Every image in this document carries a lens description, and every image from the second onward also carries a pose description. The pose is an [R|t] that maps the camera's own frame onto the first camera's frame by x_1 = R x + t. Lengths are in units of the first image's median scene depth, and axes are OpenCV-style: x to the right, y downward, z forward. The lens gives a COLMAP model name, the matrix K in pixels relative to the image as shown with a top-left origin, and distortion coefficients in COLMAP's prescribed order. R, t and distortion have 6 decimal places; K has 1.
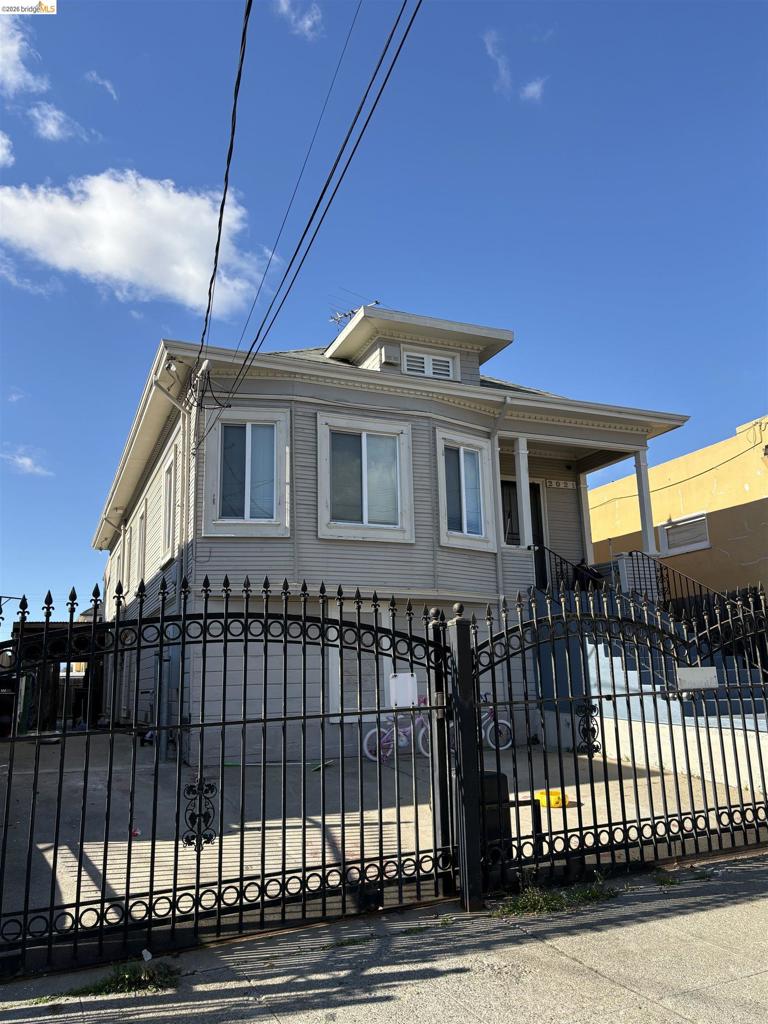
lens RADIAL K [[799.1, 0, 376.7], [0, 799.1, 508.3], [0, 0, 1]] dist [0.023771, -0.013865]
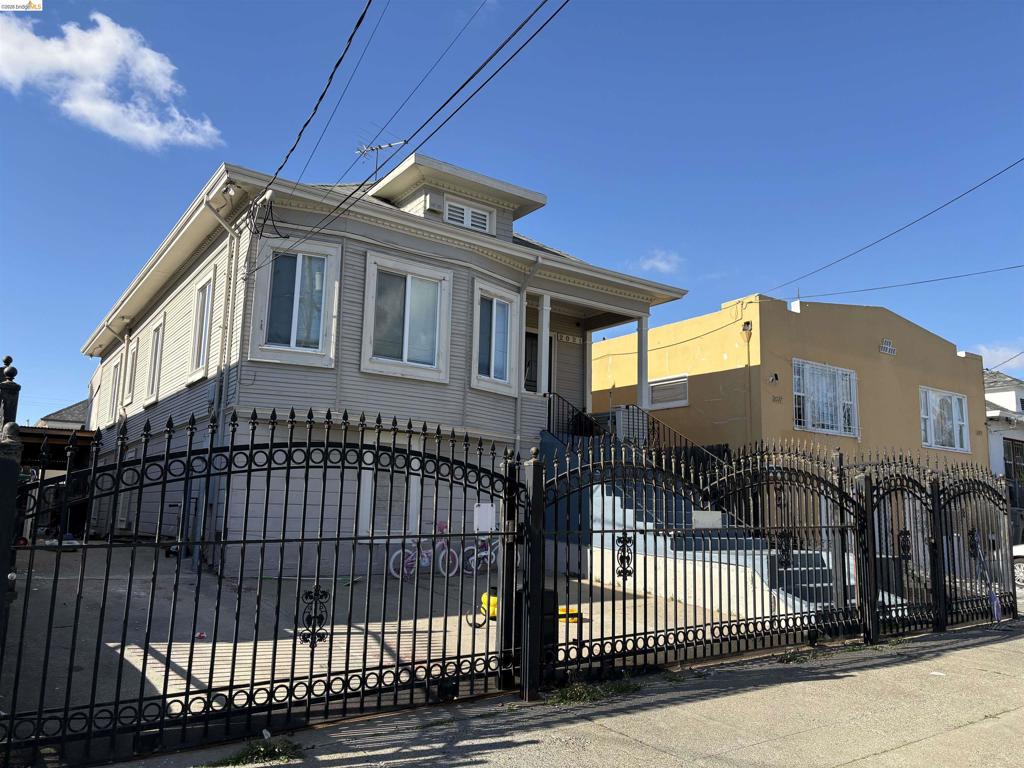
lens RADIAL K [[780.7, 0, 512.0], [0, 780.7, 388.3], [0, 0, 1]] dist [0.005962, -0.004460]
pose [[0.975421, 0.083511, 0.203910, -0.085444], [-0.095410, 0.994220, 0.049223, -0.010232], [-0.198621, -0.067468, 0.977751, -0.052877]]
